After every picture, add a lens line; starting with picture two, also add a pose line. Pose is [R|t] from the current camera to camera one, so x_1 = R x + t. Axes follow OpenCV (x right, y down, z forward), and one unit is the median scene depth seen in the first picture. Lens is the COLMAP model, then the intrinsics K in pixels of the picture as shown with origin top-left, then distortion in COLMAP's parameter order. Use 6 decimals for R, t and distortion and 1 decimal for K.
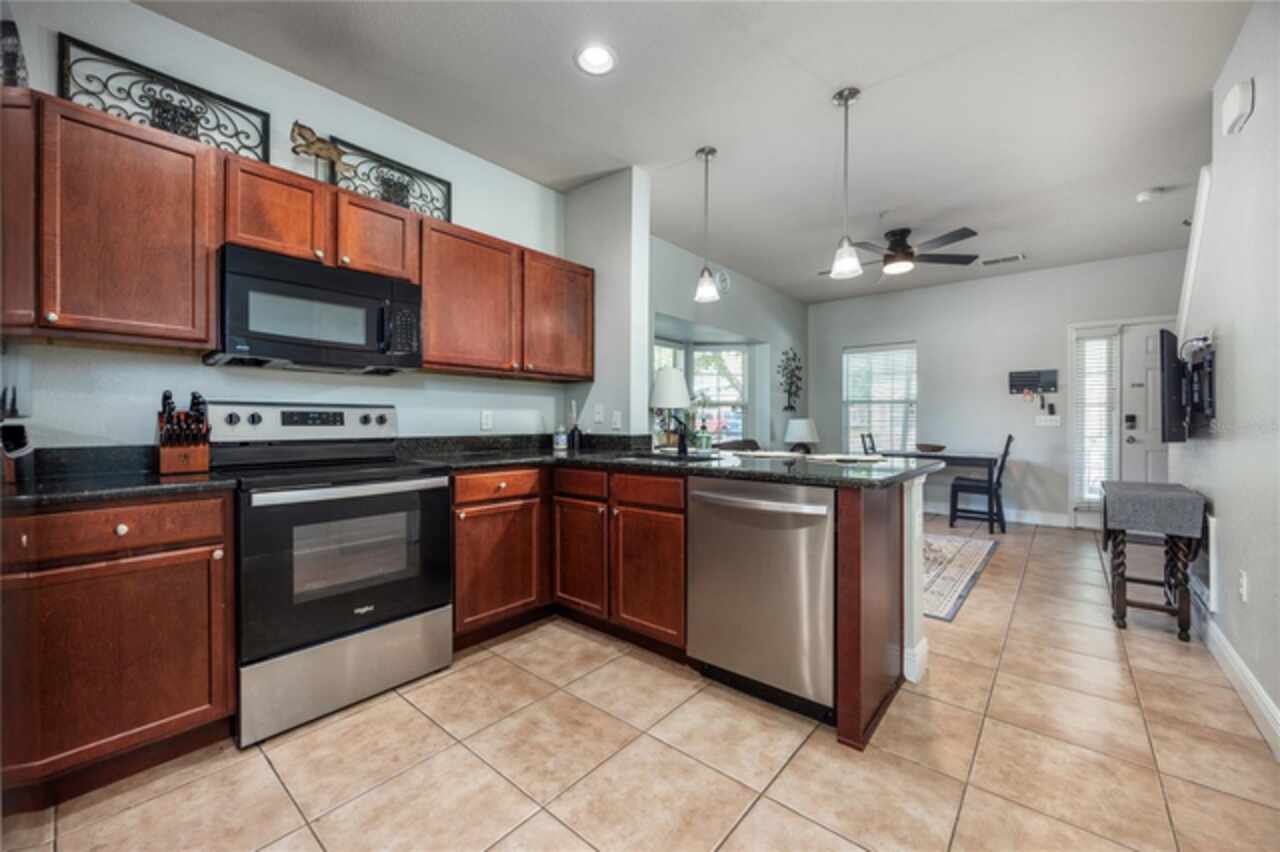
lens RADIAL K [[502.6, 0, 640.3], [0, 502.6, 421.1], [0, 0, 1]] dist [0.000987, -0.000020]
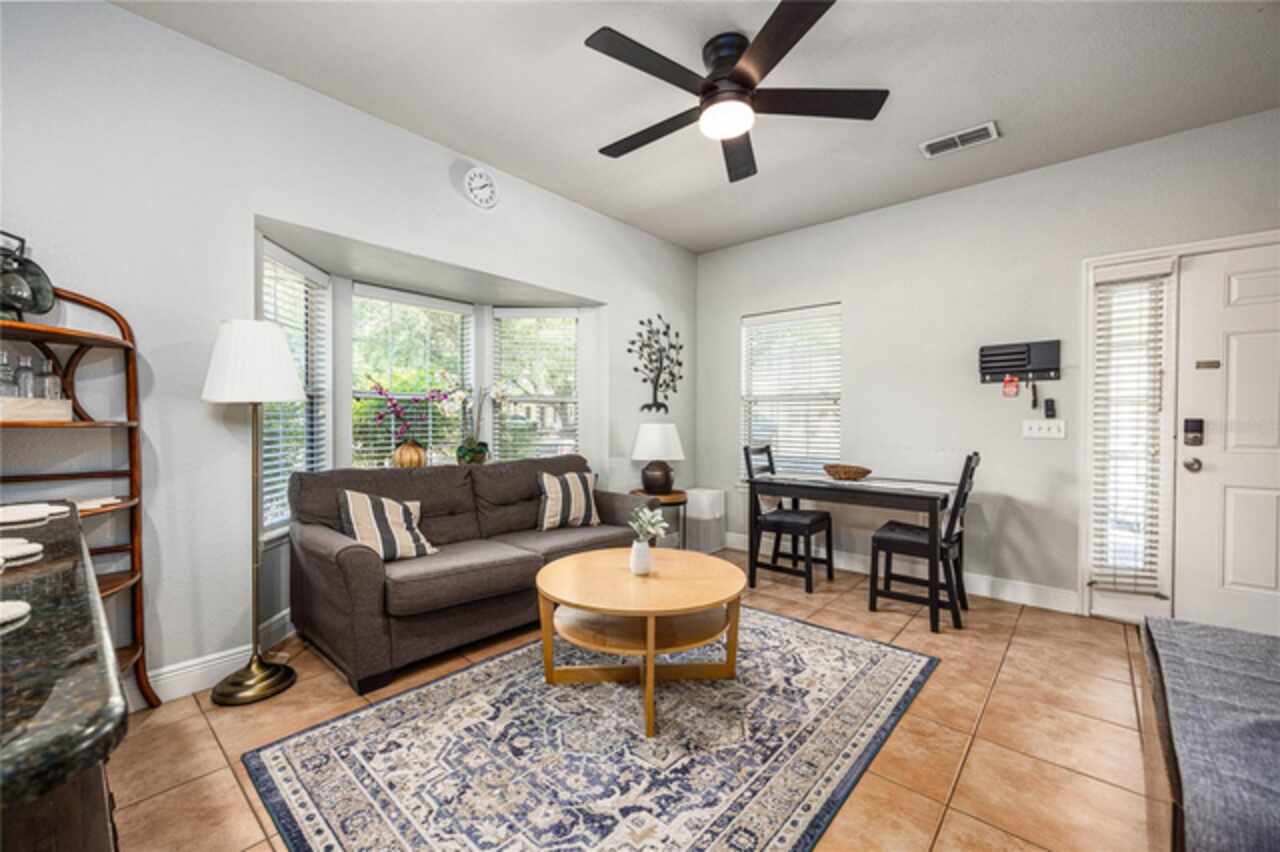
lens RADIAL K [[515.9, 0, 640.0], [0, 515.9, 426.0], [0, 0, 1]] dist [0.012436, -0.000182]
pose [[0.999874, 0.003593, -0.015492, 0.895720], [-0.003451, 0.999952, 0.009215, -0.019473], [0.015525, -0.009161, 0.999838, 0.993814]]
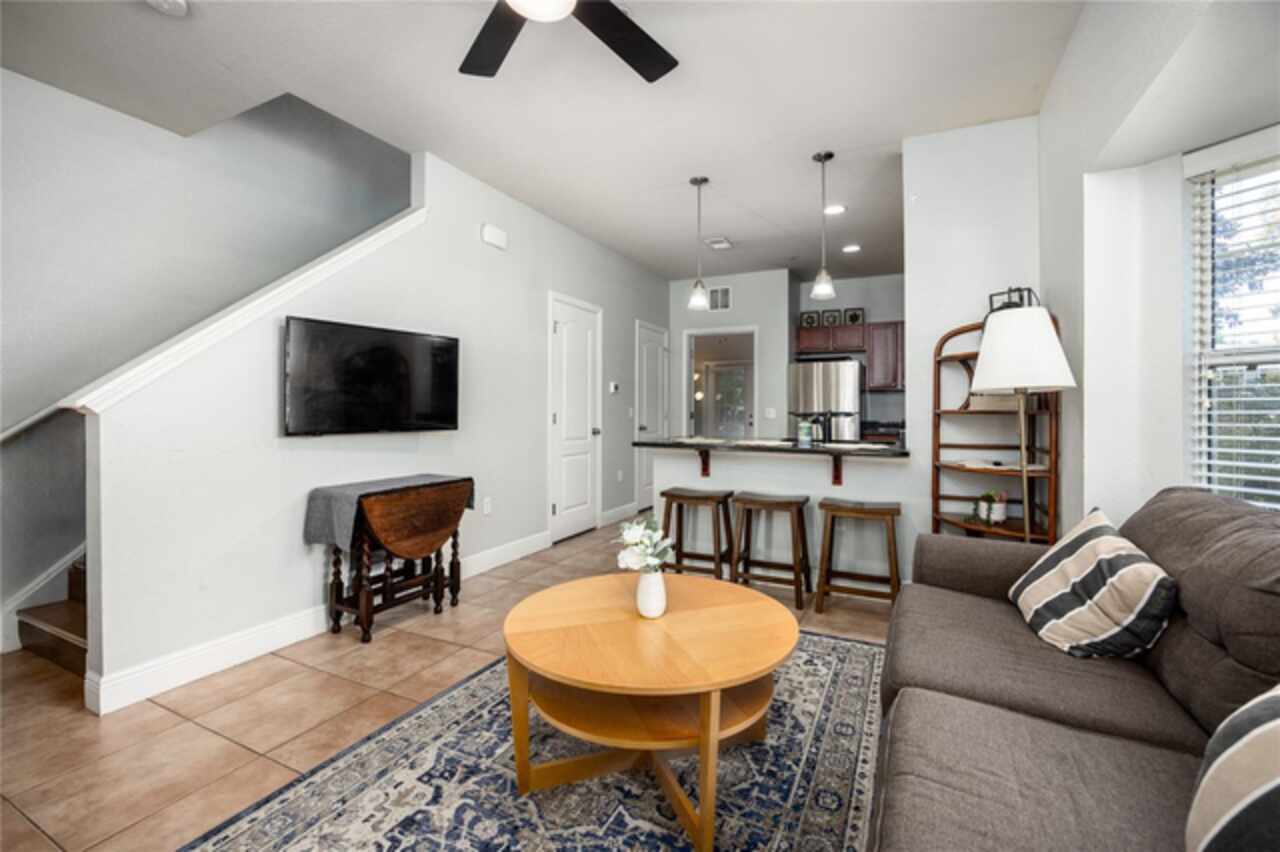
lens RADIAL K [[543.0, 0, 640.7], [0, 543.0, 408.5], [0, 0, 1]] dist [-0.001774, -0.000302]
pose [[-0.969833, -0.006447, -0.243685, 1.102051], [-0.005833, 0.999978, -0.003241, -0.011129], [0.243700, -0.001721, -0.969849, 2.863885]]
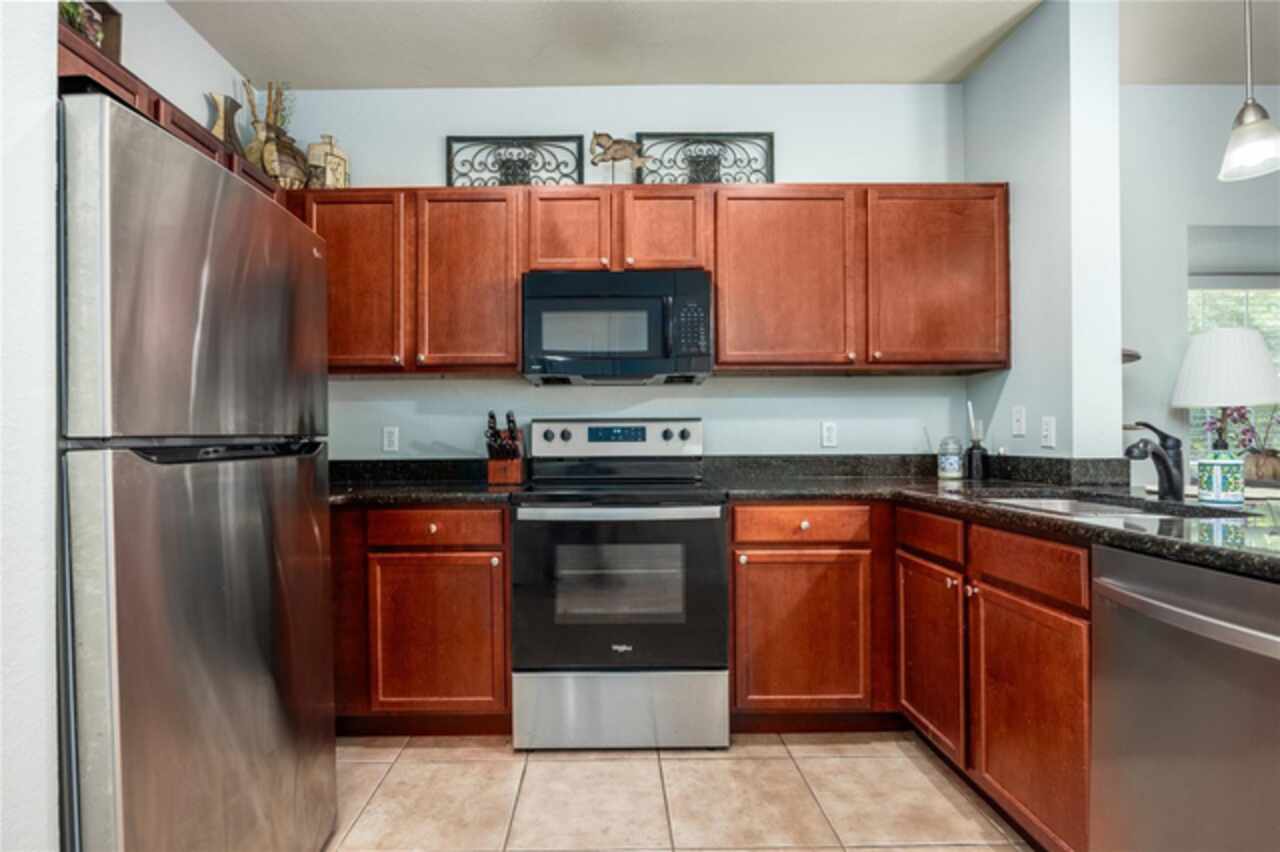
lens RADIAL K [[608.7, 0, 667.3], [0, 608.7, 433.6], [0, 0, 1]] dist [-0.012721, 0.000427]
pose [[0.646645, -0.009791, -0.762729, 0.273180], [0.007450, 0.999951, -0.006521, 0.001790], [0.762755, -0.001465, 0.646686, 0.302765]]
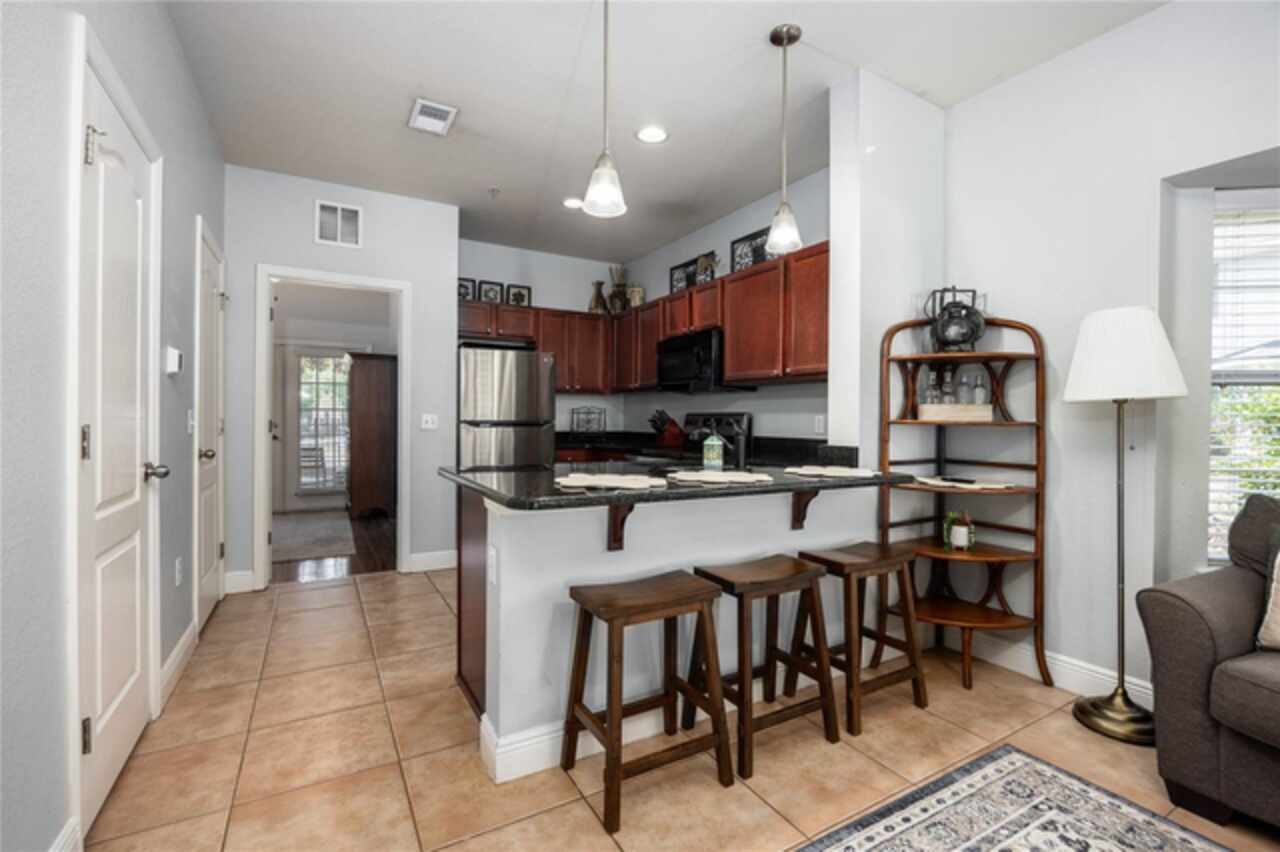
lens RADIAL K [[561.6, 0, 640.0], [0, 561.6, 426.0], [0, 0, 1]] dist [-0.012307, -0.000085]
pose [[-0.337380, 0.006281, -0.941348, 1.314885], [-0.009810, 0.999900, 0.010188, -0.010898], [0.941317, 0.012672, -0.337285, 1.550210]]
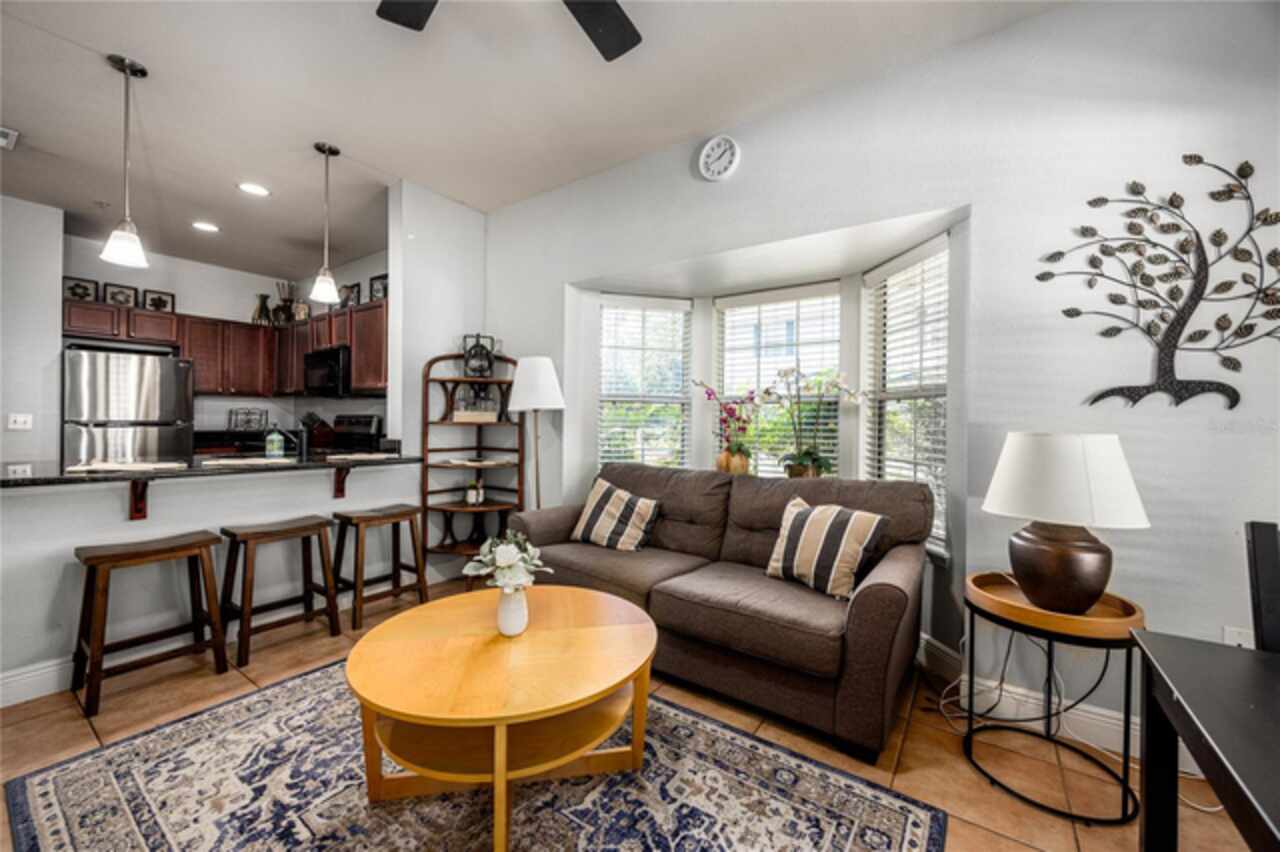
lens RADIAL K [[492.7, 0, 646.1], [0, 492.7, 423.1], [0, 0, 1]] dist [-0.002095, -0.000275]
pose [[0.102996, 0.001323, -0.994681, 1.637243], [-0.011594, 0.999933, 0.000130, -0.019103], [0.994614, 0.011519, 0.103004, 2.189336]]
